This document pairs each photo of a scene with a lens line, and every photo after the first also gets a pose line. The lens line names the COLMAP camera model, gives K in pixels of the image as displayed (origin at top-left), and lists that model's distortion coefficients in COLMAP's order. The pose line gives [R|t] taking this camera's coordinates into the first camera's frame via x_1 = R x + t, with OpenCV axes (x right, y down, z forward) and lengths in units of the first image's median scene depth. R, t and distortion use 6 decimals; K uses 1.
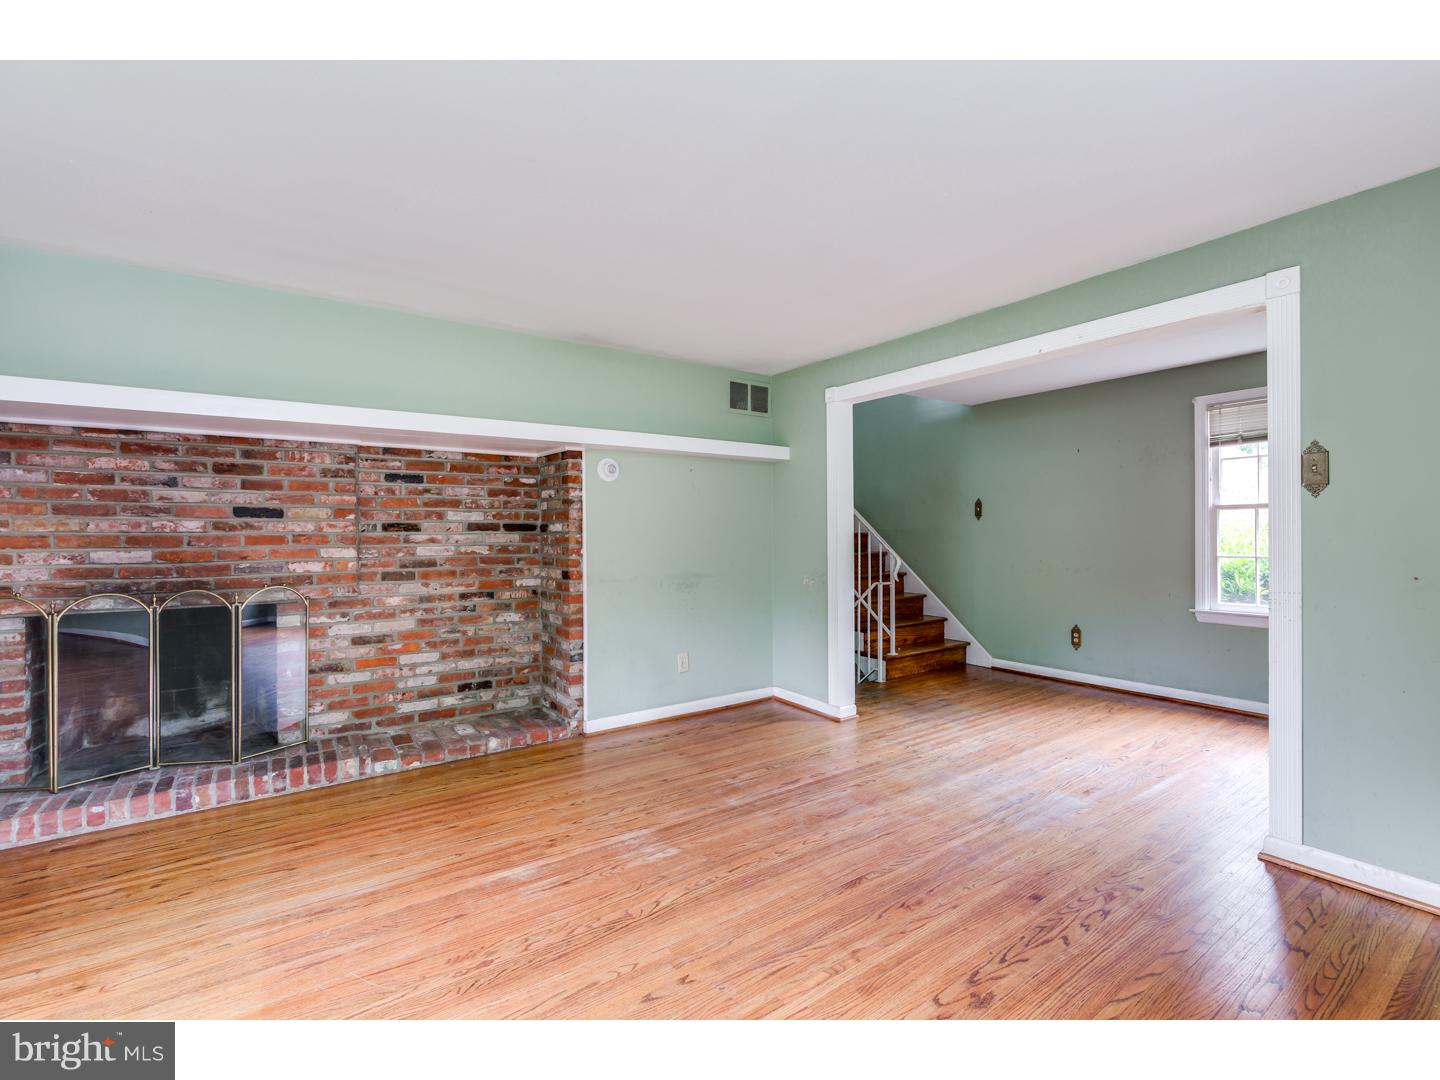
lens RADIAL K [[650.8, 0, 716.9], [0, 650.8, 536.4], [0, 0, 1]] dist [-0.001118, 0.000443]
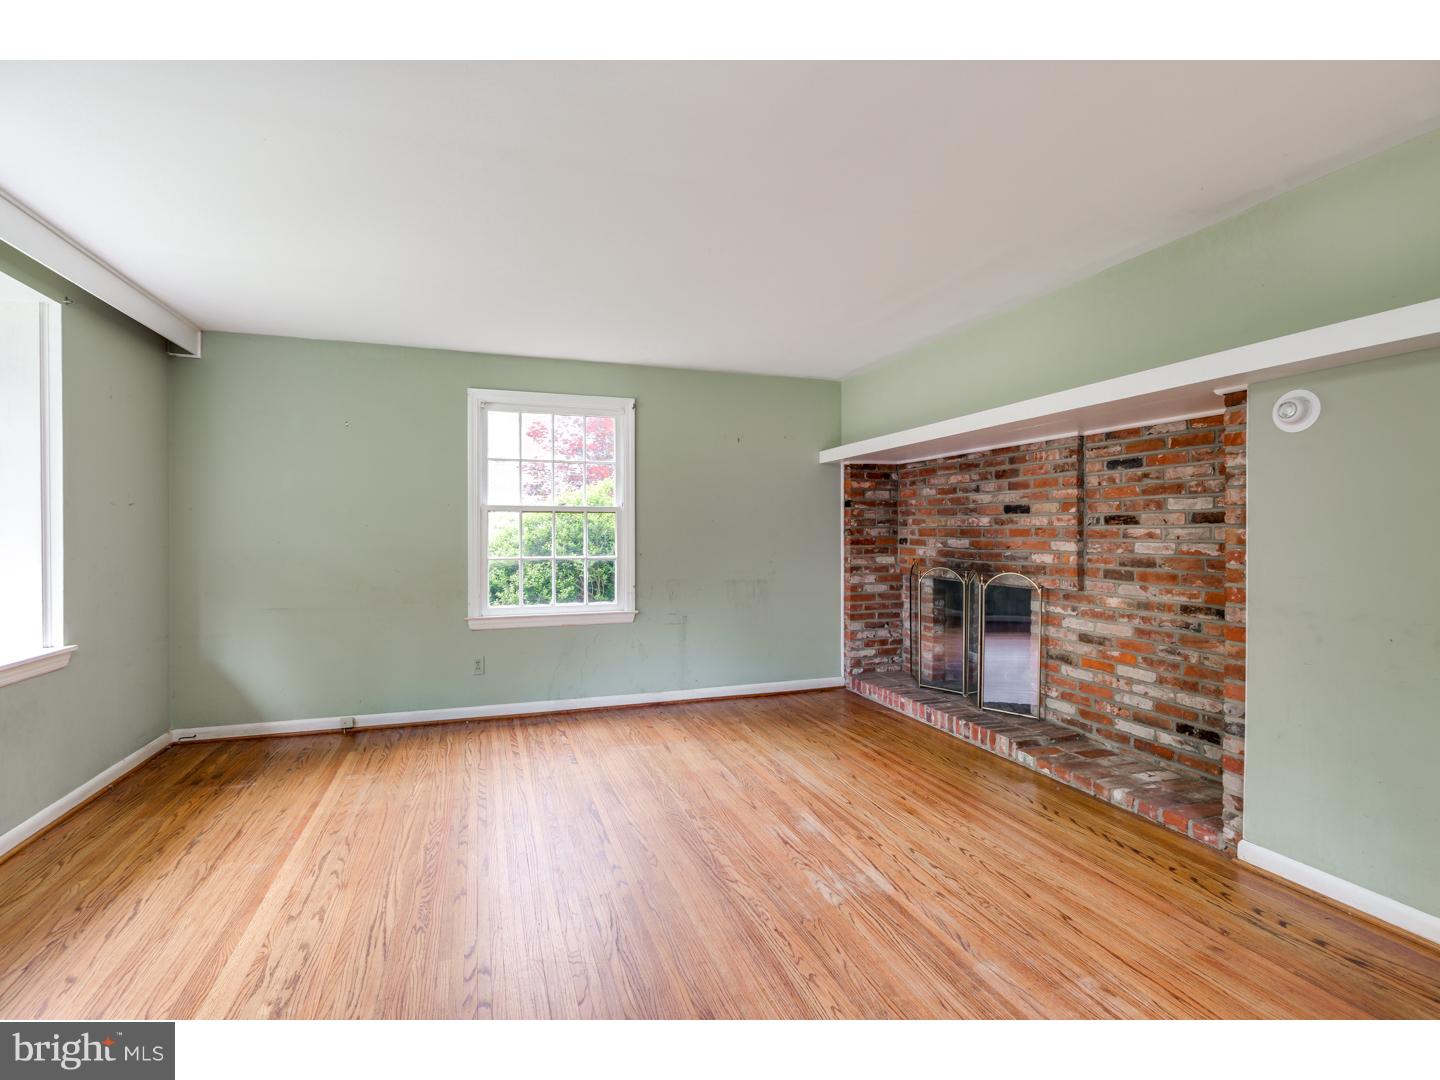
lens RADIAL K [[682.1, 0, 721.7], [0, 682.1, 536.5], [0, 0, 1]] dist [-0.003839, -0.000271]
pose [[-0.276278, 0.013933, -0.960977, 0.599119], [-0.001161, 0.999889, 0.014831, -0.005025], [0.961077, 0.005214, -0.276232, 0.798506]]
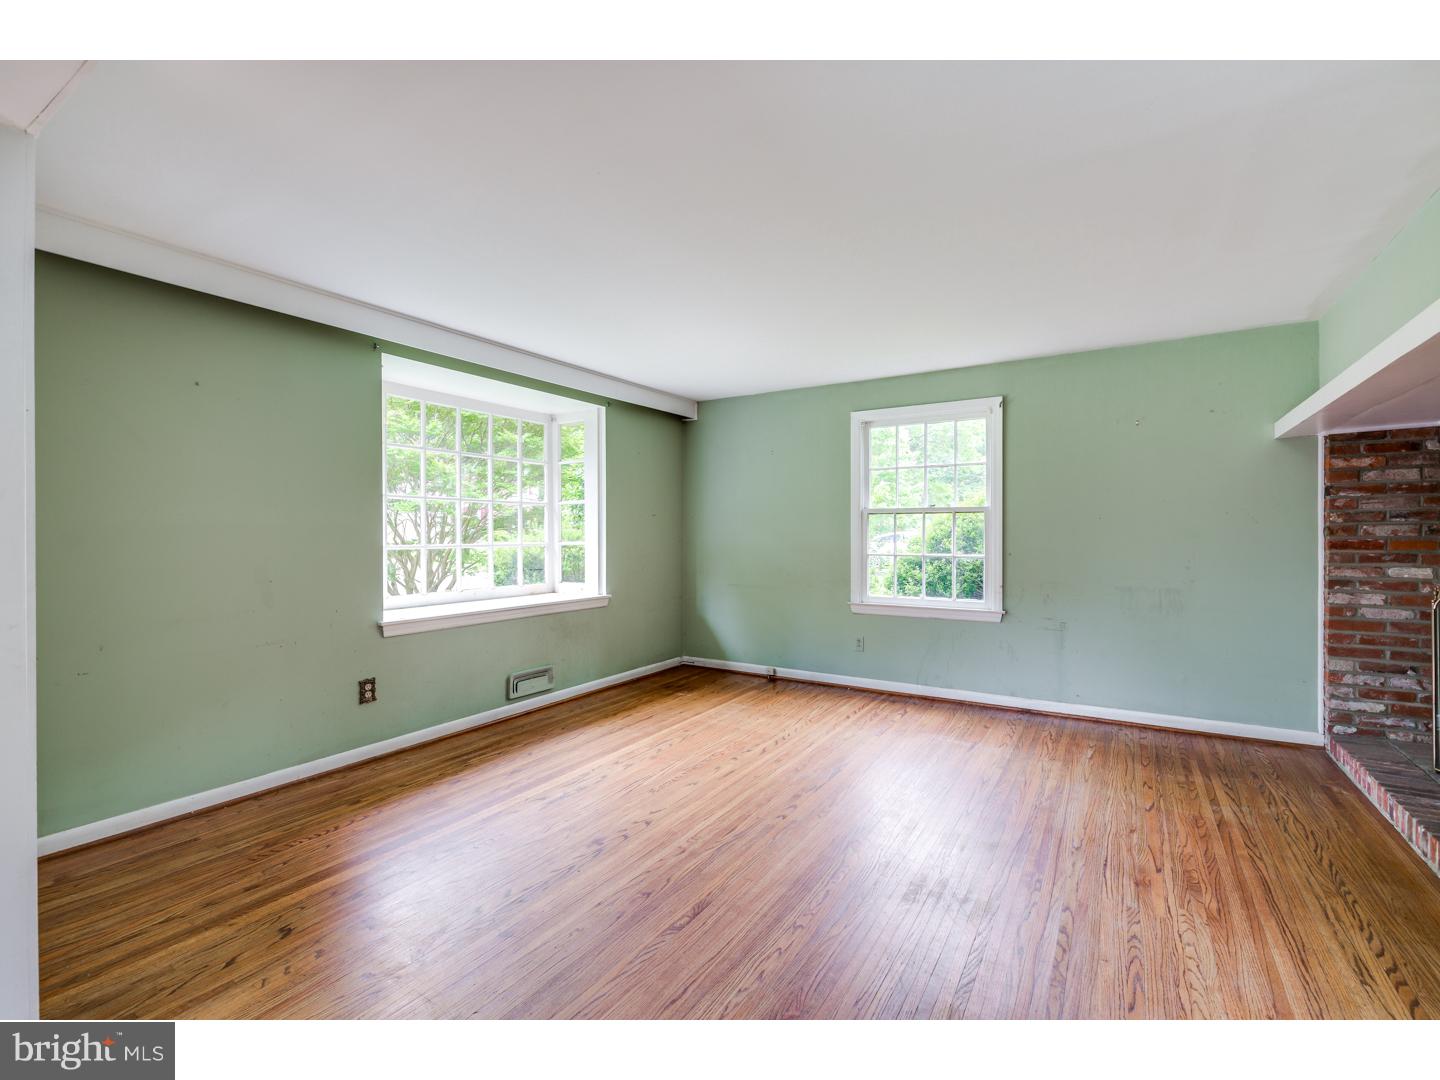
lens RADIAL K [[650.8, 0, 716.2], [0, 650.8, 535.6], [0, 0, 1]] dist [-0.001118, 0.000443]
pose [[-0.924330, 0.011444, -0.381423, 0.352314], [0.007467, 0.999901, 0.011905, -0.004652], [0.381521, 0.008156, -0.924324, 1.222551]]
